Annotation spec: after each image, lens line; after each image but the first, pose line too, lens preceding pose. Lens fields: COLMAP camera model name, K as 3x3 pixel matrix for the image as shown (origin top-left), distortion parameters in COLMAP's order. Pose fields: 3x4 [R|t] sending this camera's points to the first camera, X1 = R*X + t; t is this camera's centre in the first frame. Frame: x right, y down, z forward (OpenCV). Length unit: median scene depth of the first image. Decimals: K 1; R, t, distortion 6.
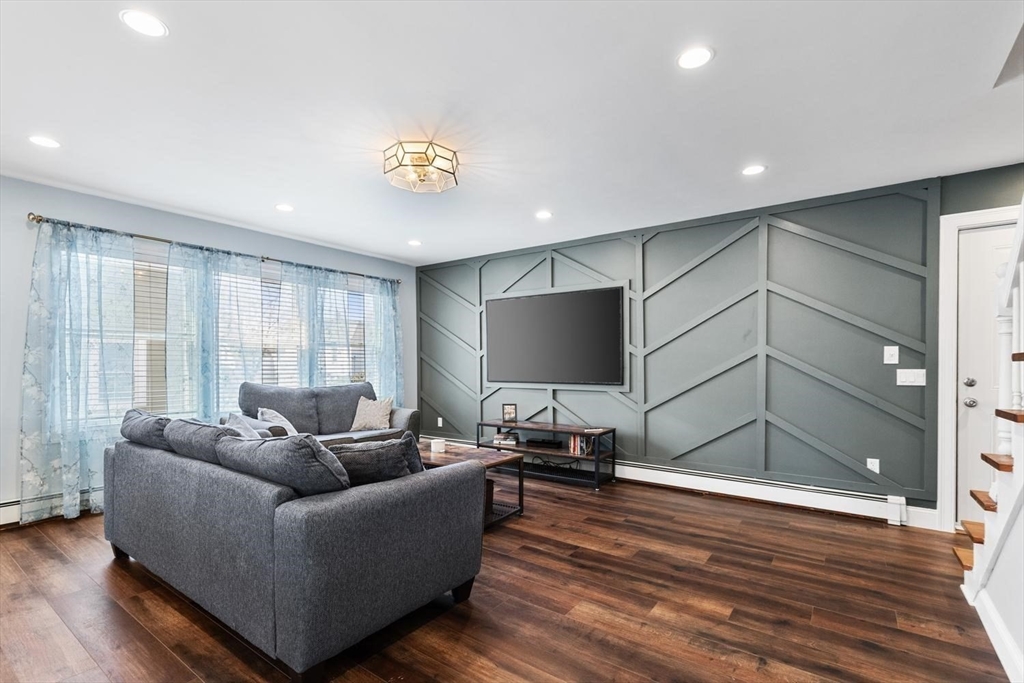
lens RADIAL K [[470.1, 0, 507.9], [0, 470.1, 364.9], [0, 0, 1]] dist [0.008942, -0.000564]
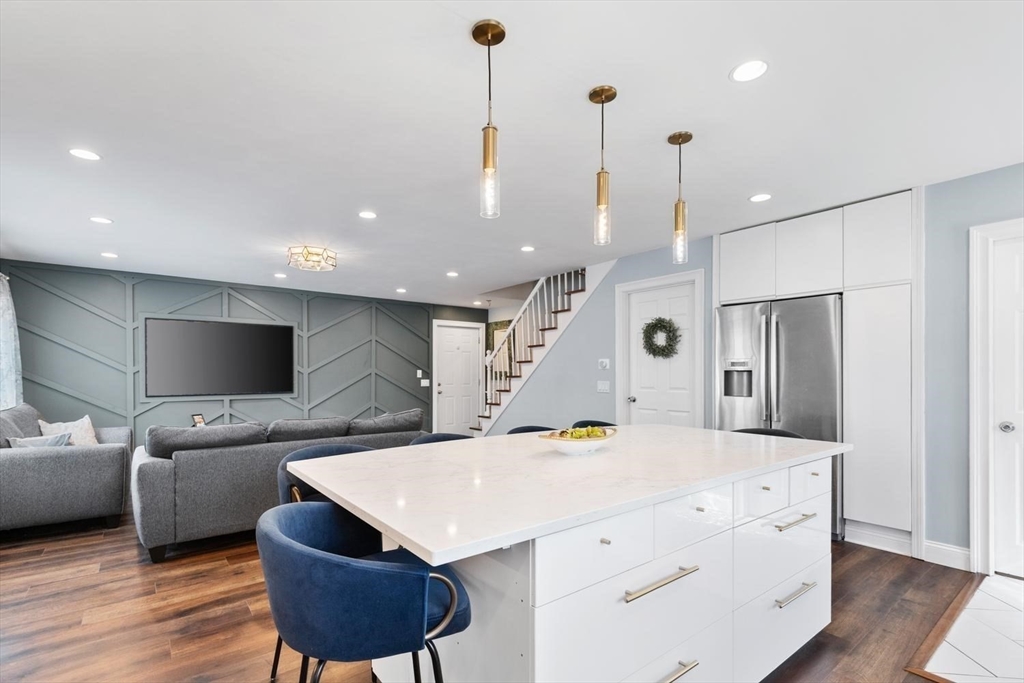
lens RADIAL K [[474.4, 0, 506.8], [0, 474.4, 372.0], [0, 0, 1]] dist [0.006259, -0.000264]
pose [[0.272824, 0.002501, 0.962061, -1.032868], [0.004593, 0.999982, -0.003902, -0.013919], [-0.962053, 0.005483, 0.272807, -0.051482]]
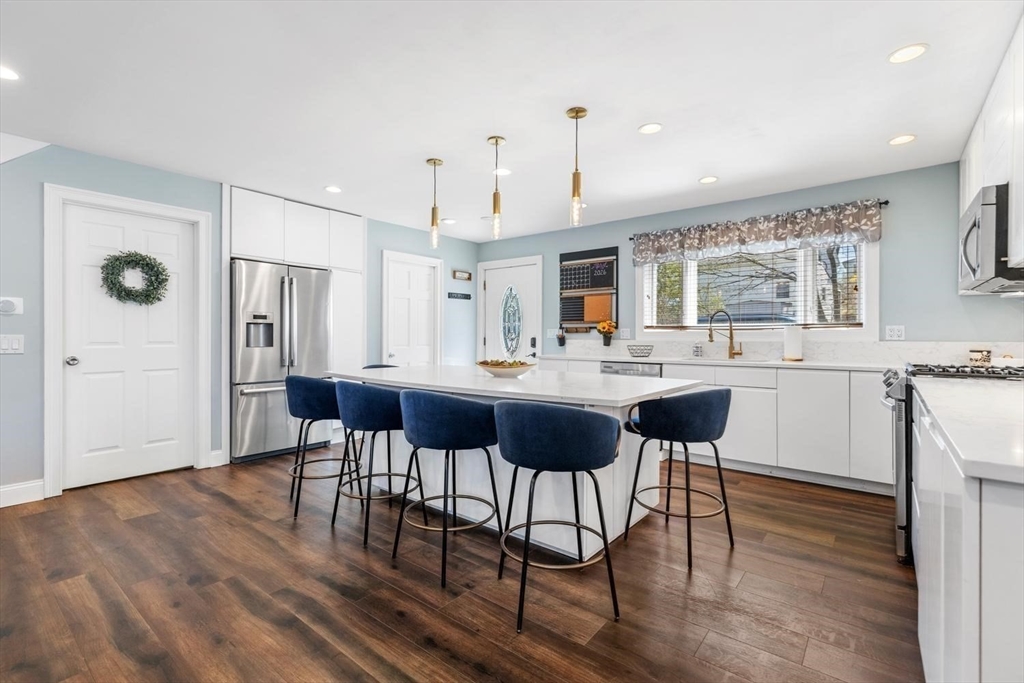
lens RADIAL K [[463.0, 0, 509.4], [0, 463.0, 336.7], [0, 0, 1]] dist [0.005080, -0.000225]
pose [[-0.998899, -0.004669, 0.046690, -0.609308], [-0.004276, 0.999955, 0.008497, -0.000830], [-0.046727, 0.008288, -0.998873, 0.680944]]
